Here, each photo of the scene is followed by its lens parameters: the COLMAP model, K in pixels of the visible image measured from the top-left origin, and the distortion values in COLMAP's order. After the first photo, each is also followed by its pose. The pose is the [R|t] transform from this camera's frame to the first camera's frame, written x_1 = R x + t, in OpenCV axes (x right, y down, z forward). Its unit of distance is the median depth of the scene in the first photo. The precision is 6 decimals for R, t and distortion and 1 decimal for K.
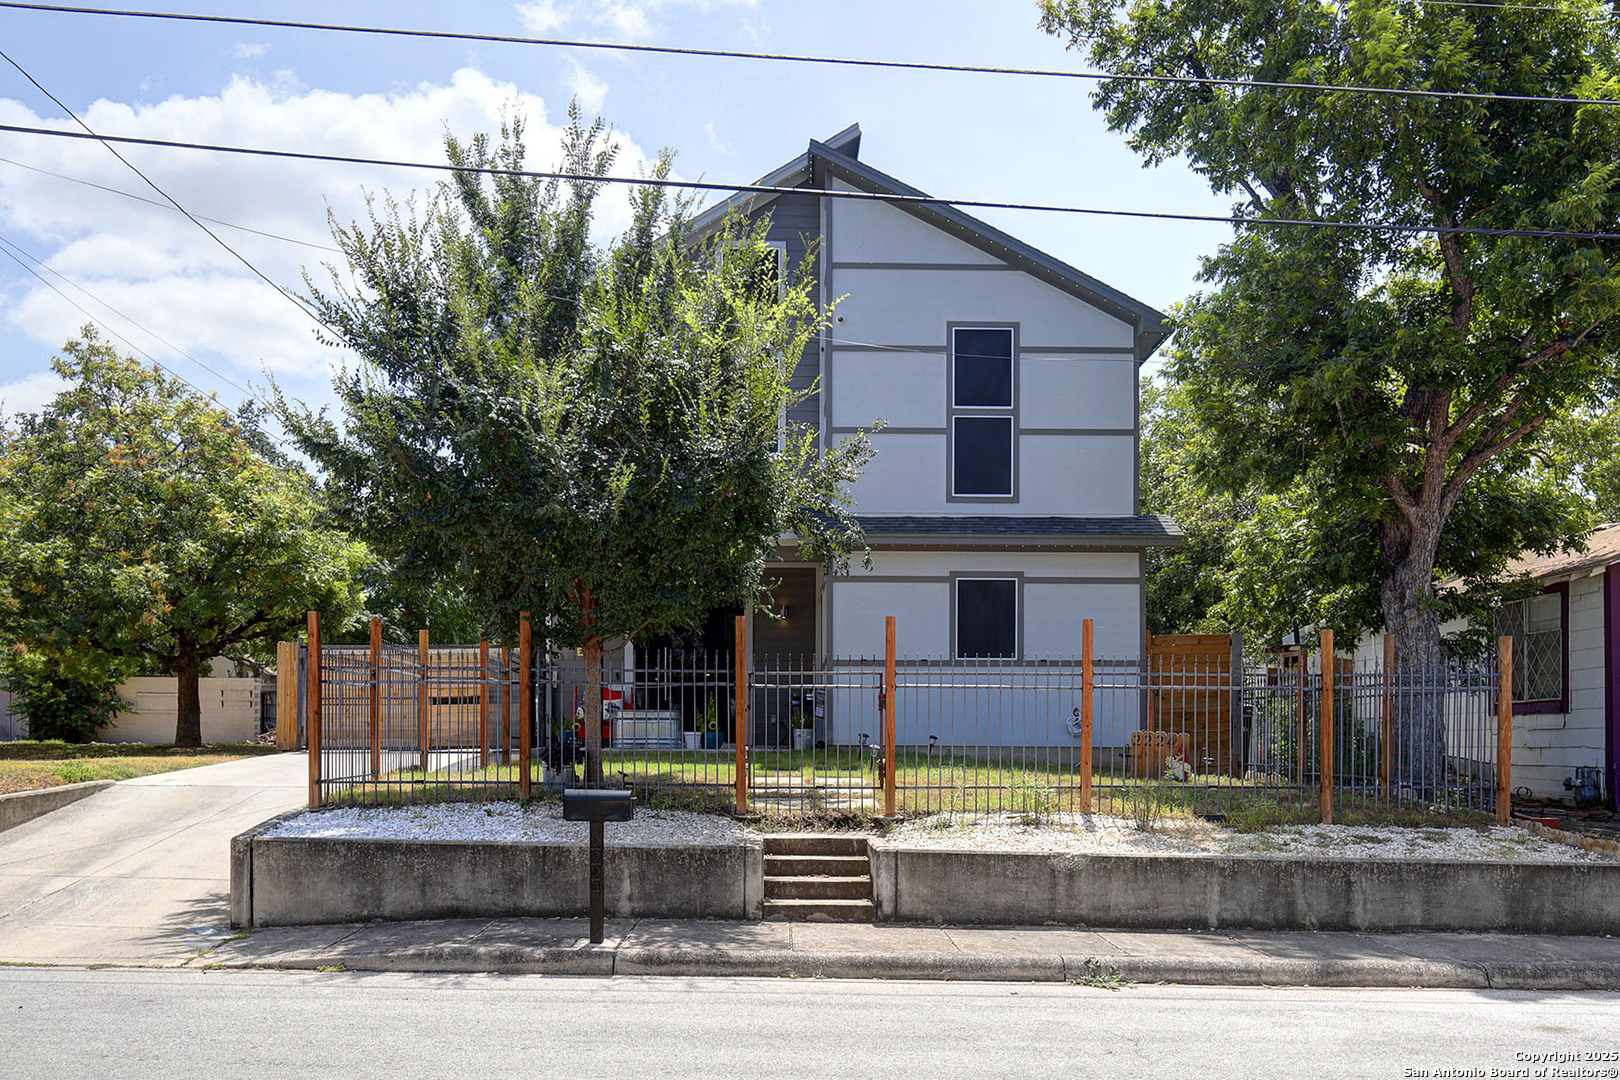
lens RADIAL K [[1420.0, 0, 764.1], [0, 1420.0, 585.2], [0, 0, 1]] dist [0.000810, -0.015952]
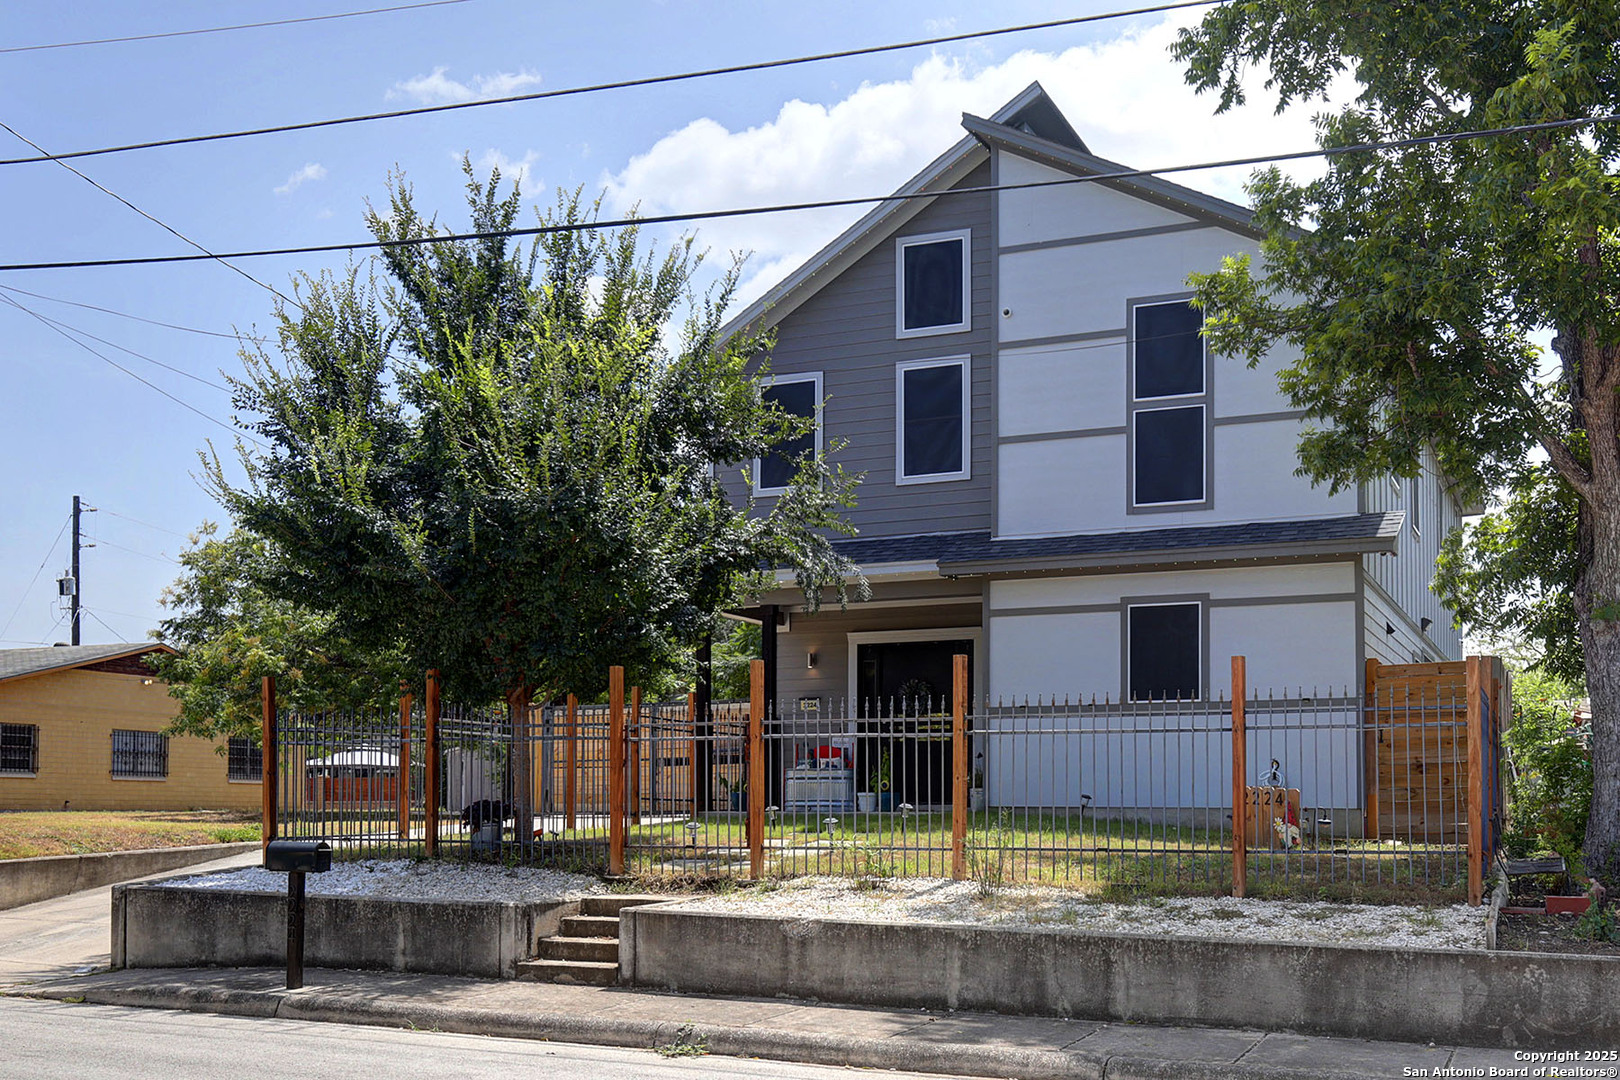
lens RADIAL K [[1731.5, 0, 810.0], [0, 1731.5, 540.0], [0, 0, 1]] dist [0.006242, -0.020988]
pose [[0.906711, -0.066663, -0.416451, 0.695665], [0.046318, 0.997196, -0.058779, 0.014058], [0.419201, 0.034007, 0.907256, -0.004609]]
